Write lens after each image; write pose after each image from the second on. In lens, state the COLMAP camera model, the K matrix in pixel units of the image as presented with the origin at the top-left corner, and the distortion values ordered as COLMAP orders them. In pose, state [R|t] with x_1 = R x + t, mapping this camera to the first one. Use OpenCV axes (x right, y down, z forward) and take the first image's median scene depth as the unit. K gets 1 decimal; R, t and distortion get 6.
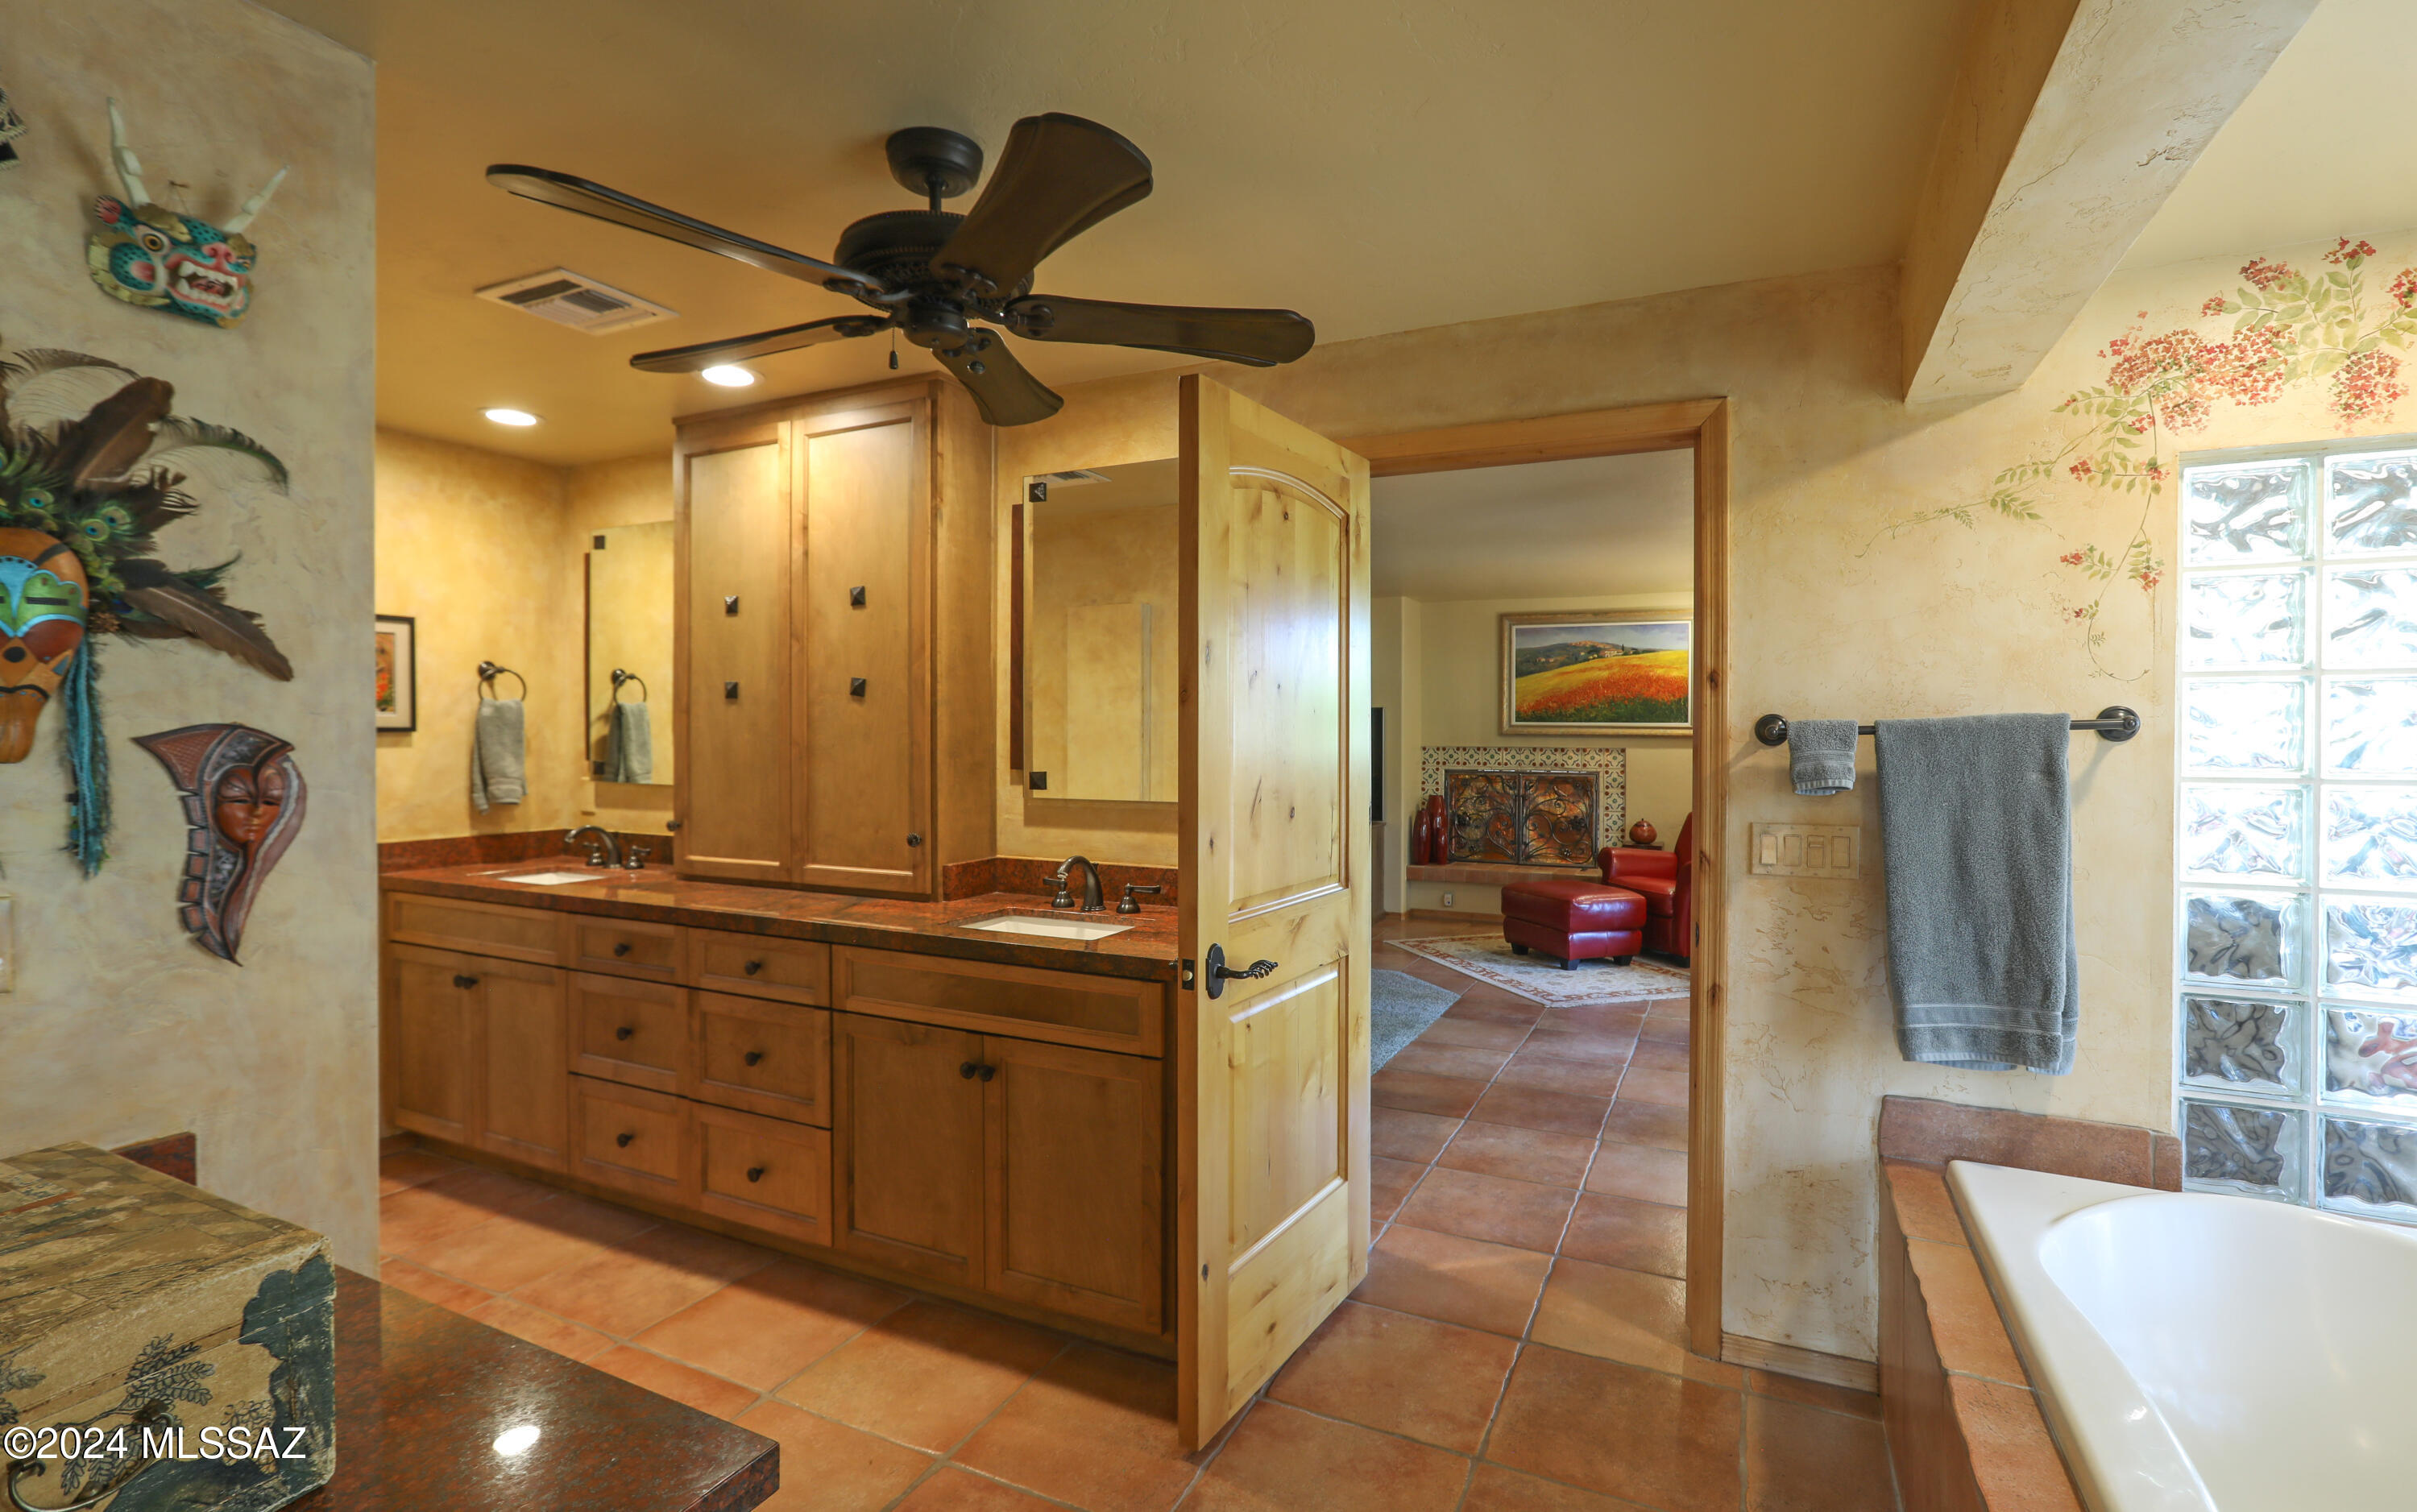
lens RADIAL K [[1123.4, 0, 1198.9], [0, 1123.4, 744.9], [0, 0, 1]] dist [-0.012059, 0.004857]
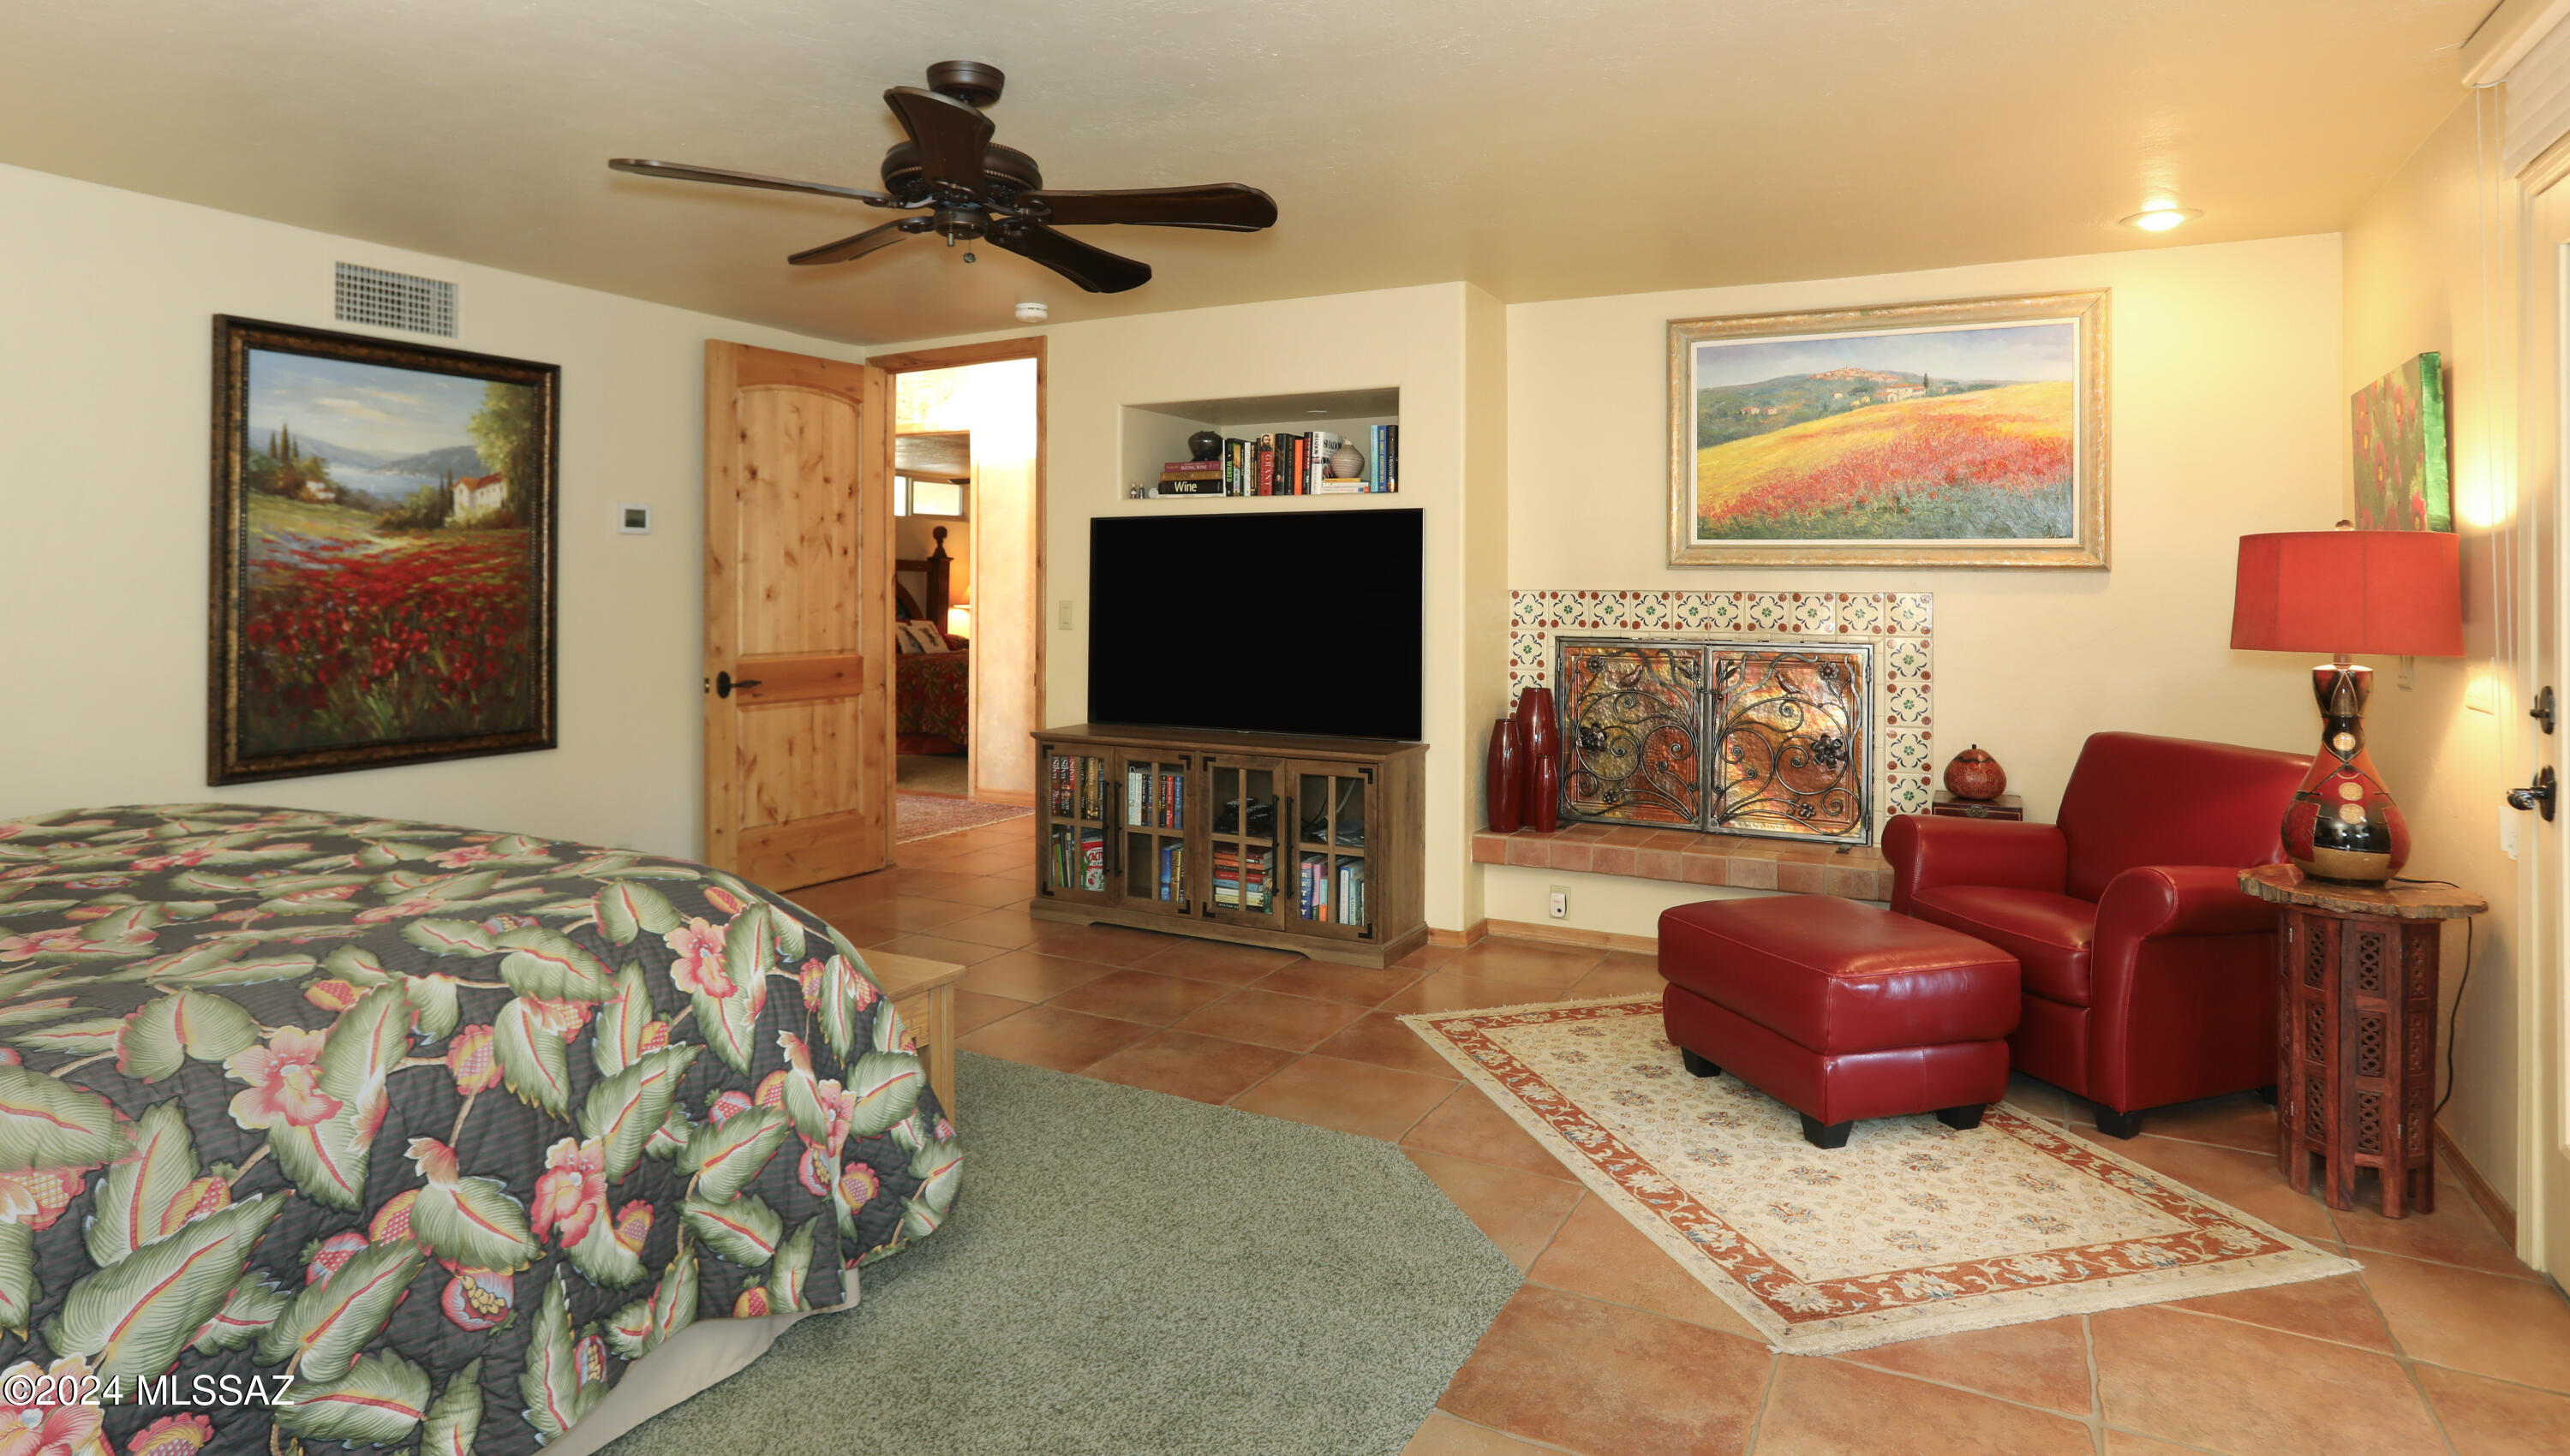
lens RADIAL K [[1388.4, 0, 1277.4], [0, 1388.4, 574.9], [0, 0, 1]] dist [0.005913, 0.000743]
pose [[0.999599, 0.004993, -0.027884, 0.391430], [-0.005700, 0.999663, -0.025336, 0.038140], [0.027748, 0.025485, 0.999290, 1.315669]]
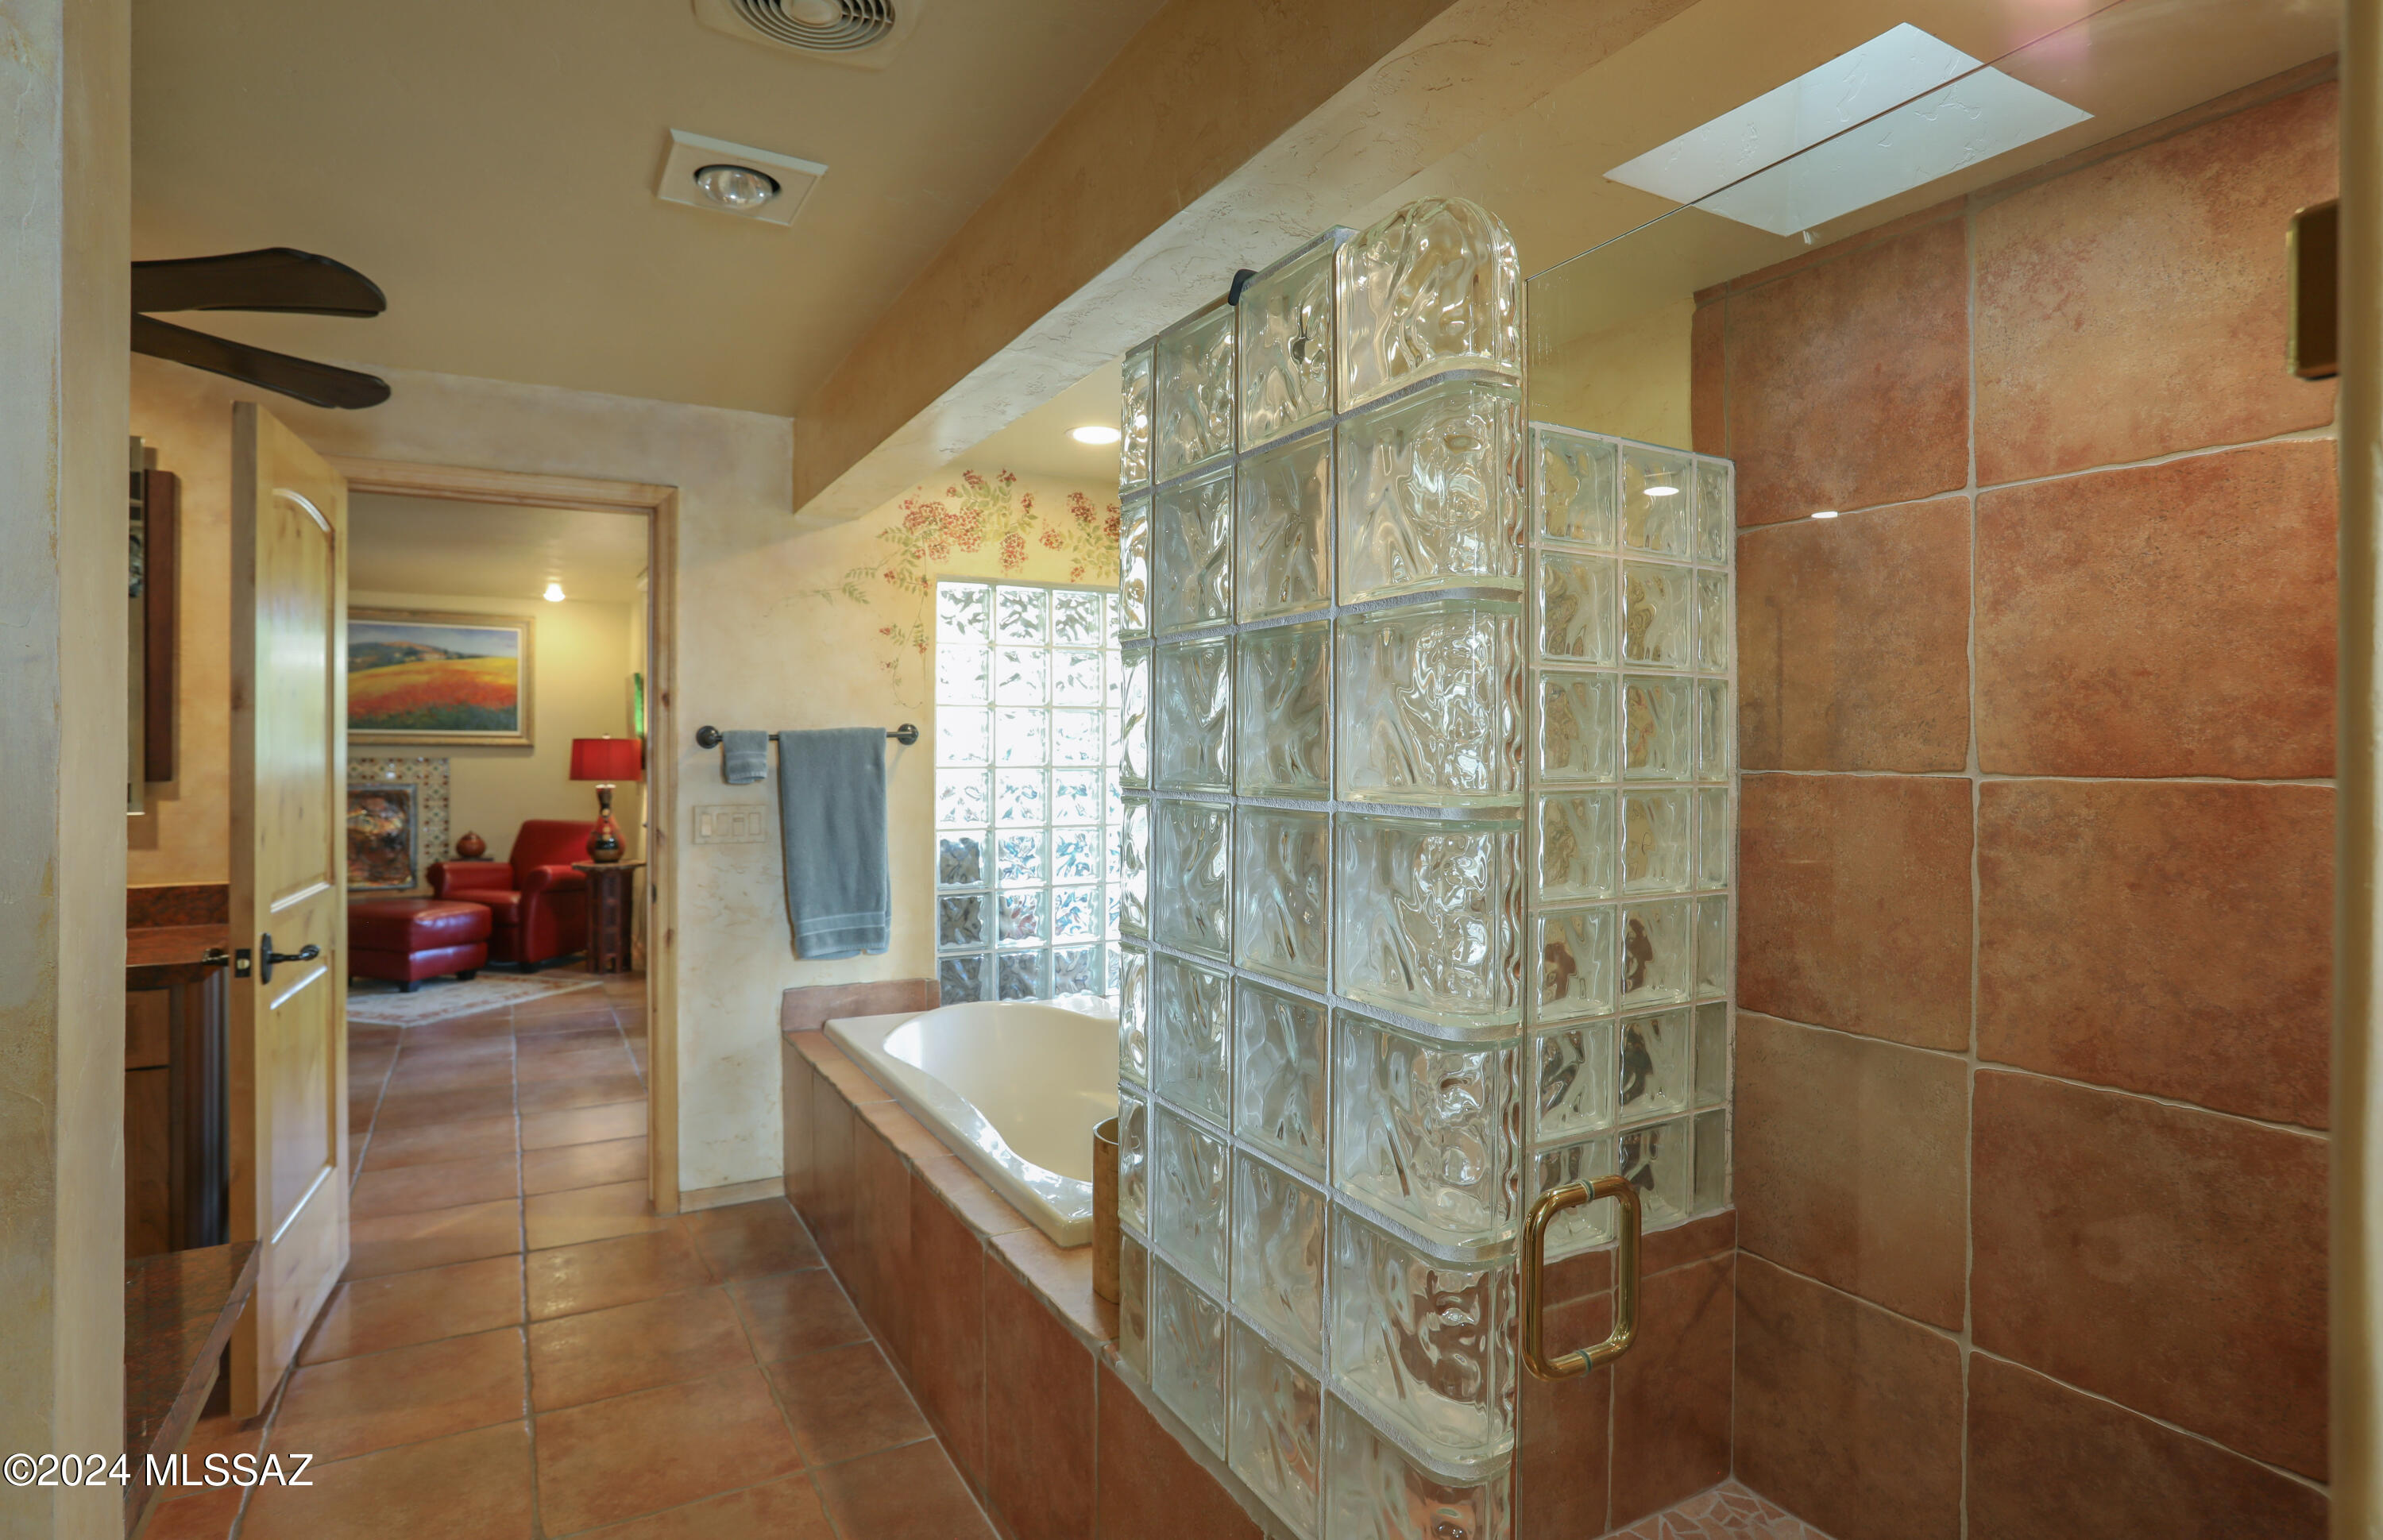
lens RADIAL K [[1257.3, 0, 1190.3], [0, 1257.3, 756.0], [0, 0, 1]] dist [-0.000050, 0.000683]
pose [[0.568164, -0.003805, 0.822906, -0.438115], [0.005753, 0.999983, 0.000652, 0.013348], [-0.822895, 0.004364, 0.568177, -0.369404]]
